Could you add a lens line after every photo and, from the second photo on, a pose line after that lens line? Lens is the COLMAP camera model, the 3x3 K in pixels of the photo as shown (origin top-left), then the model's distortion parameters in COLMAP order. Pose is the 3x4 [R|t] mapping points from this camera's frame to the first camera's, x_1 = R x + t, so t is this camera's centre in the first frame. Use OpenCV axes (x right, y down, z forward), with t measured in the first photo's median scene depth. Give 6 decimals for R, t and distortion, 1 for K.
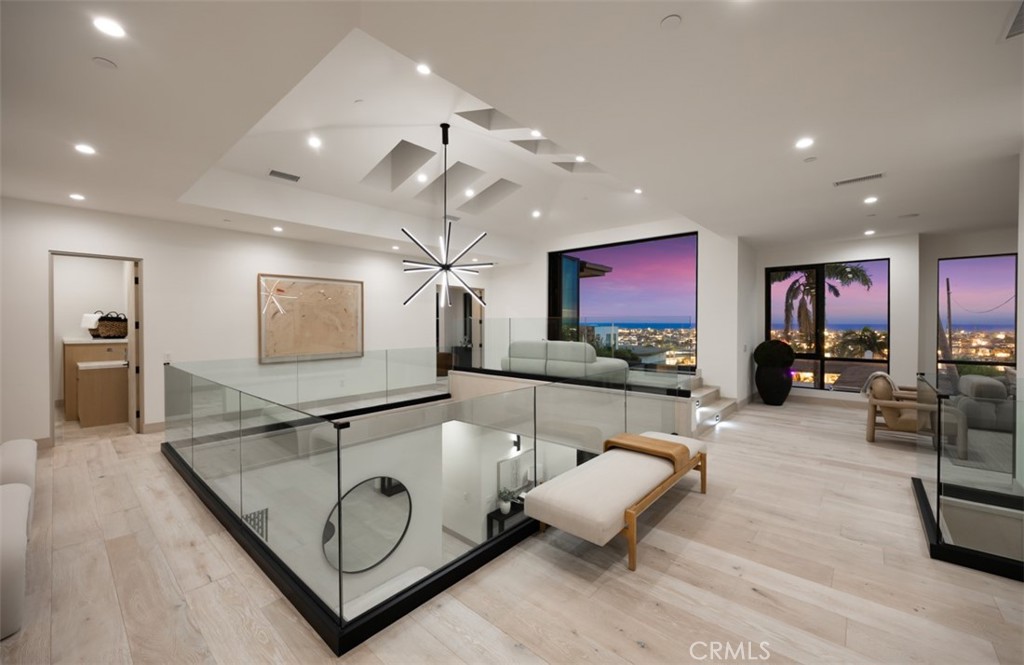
lens RADIAL K [[411.0, 0, 509.2], [0, 411.0, 332.4], [0, 0, 1]] dist [-0.000103, 0.000112]
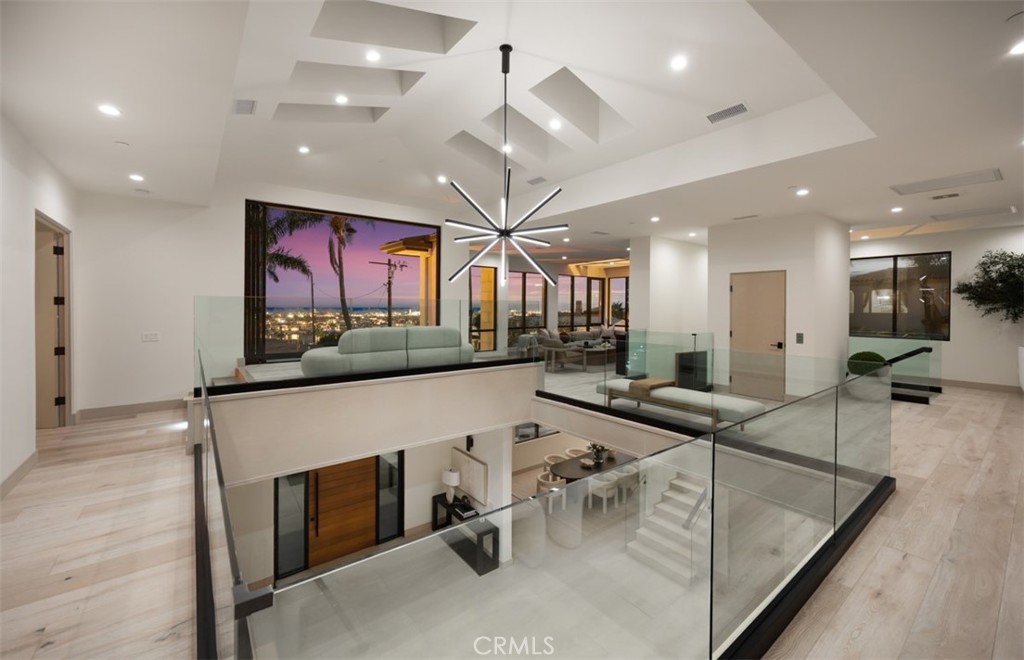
lens RADIAL K [[411.0, 0, 514.0], [0, 411.0, 313.4], [0, 0, 1]] dist [-0.000103, 0.000112]
pose [[0.176009, -0.011241, 0.984324, -1.050603], [0.014655, 0.999854, 0.008798, -0.015684], [-0.984279, 0.012877, 0.176148, 0.978870]]
